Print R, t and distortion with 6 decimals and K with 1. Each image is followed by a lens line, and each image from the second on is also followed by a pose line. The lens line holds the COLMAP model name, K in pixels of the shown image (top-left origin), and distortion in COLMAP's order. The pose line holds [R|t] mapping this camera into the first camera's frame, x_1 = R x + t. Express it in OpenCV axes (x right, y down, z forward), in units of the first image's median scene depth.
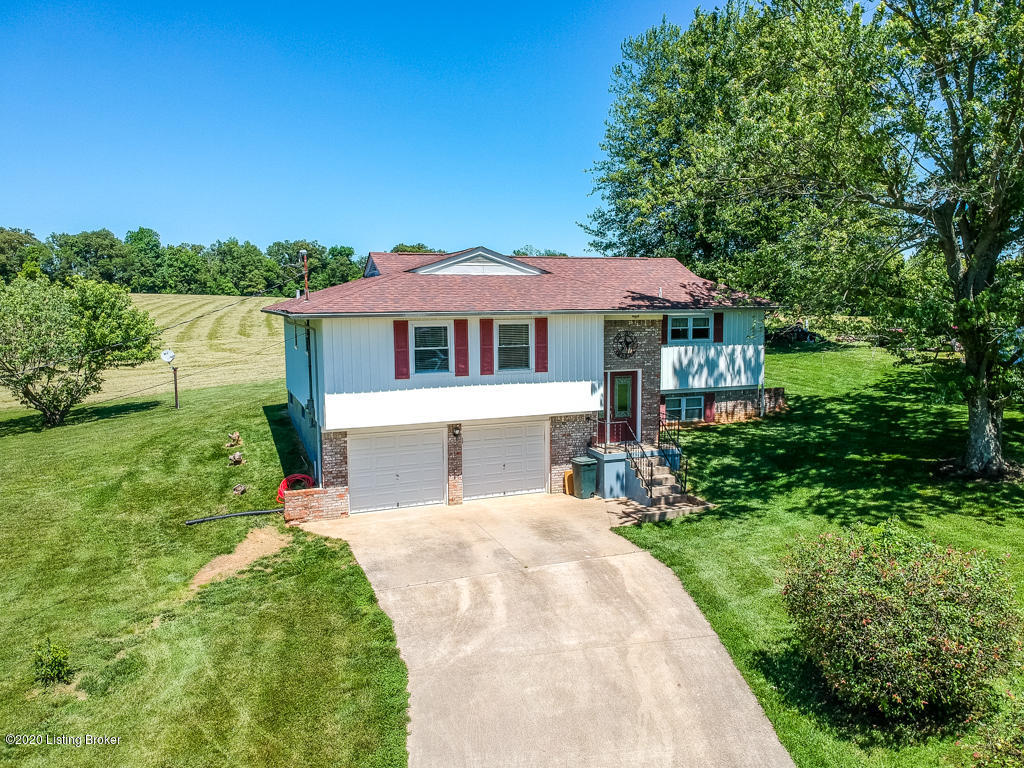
lens RADIAL K [[806.1, 0, 509.0], [0, 806.1, 385.9], [0, 0, 1]] dist [0.054932, -0.092145]
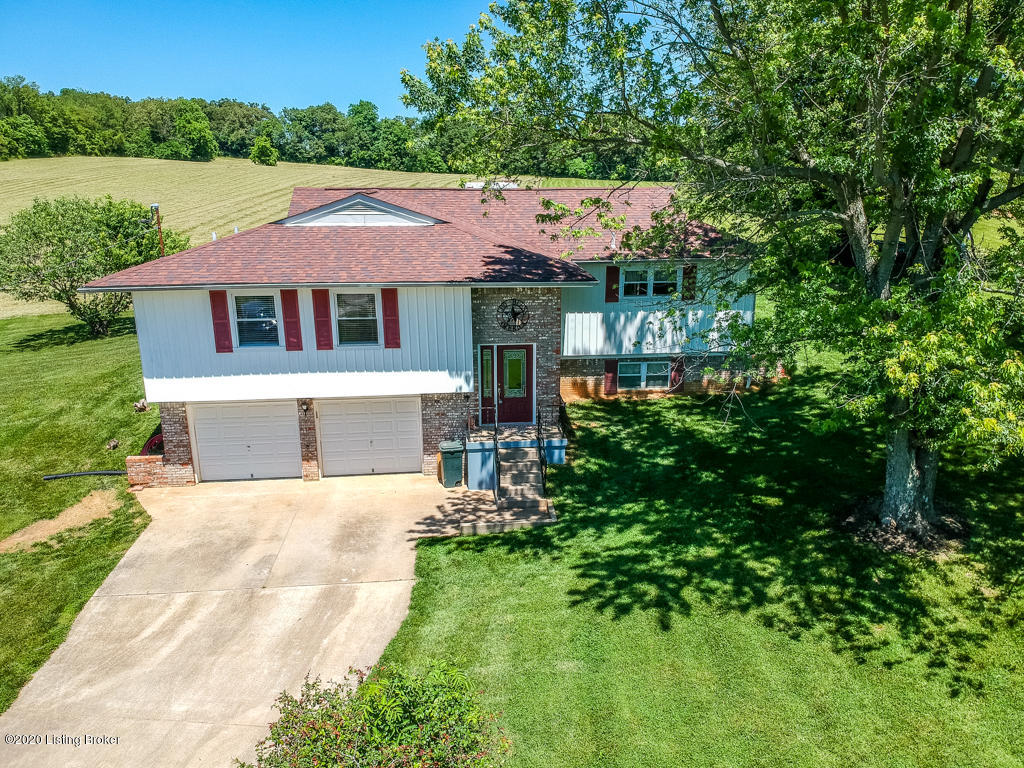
lens RADIAL K [[806.1, 0, 514.6], [0, 806.1, 382.9], [0, 0, 1]] dist [0.054932, -0.092145]
pose [[0.957227, 0.078943, -0.278360, 0.427111], [-0.033719, 0.985941, 0.163659, -0.131538], [0.287366, -0.147273, 0.946431, 0.196207]]
